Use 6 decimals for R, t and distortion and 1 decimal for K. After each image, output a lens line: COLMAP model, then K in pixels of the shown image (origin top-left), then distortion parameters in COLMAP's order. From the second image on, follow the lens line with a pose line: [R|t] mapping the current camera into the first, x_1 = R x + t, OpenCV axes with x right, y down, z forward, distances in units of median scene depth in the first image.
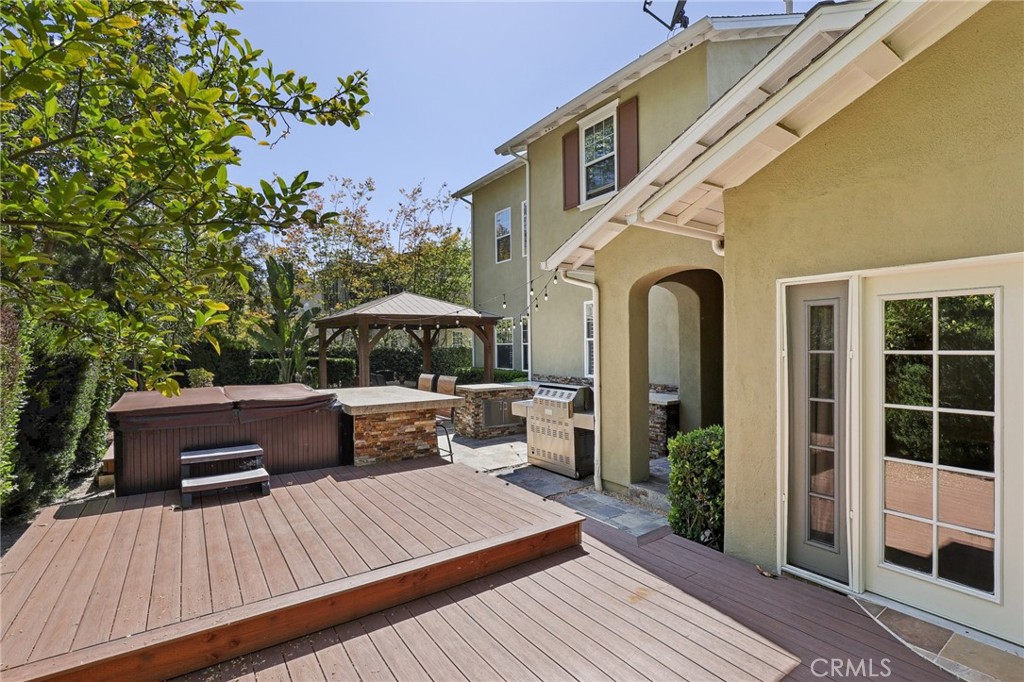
lens RADIAL K [[474.0, 0, 518.6], [0, 474.0, 346.2], [0, 0, 1]] dist [-0.003347, 0.000536]
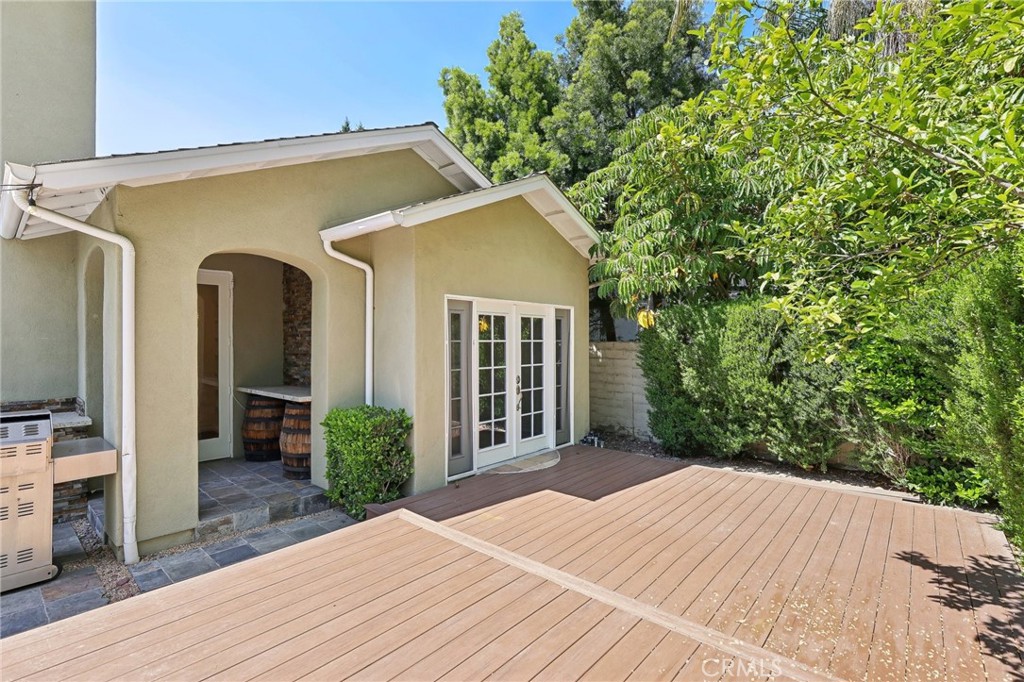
lens RADIAL K [[474.0, 0, 512.6], [0, 474.0, 343.1], [0, 0, 1]] dist [-0.003347, 0.000536]
pose [[-0.230400, 0.006829, 0.973072, -0.959274], [0.005255, 0.999970, -0.005773, 0.026360], [-0.973082, 0.003783, -0.230429, 1.099362]]
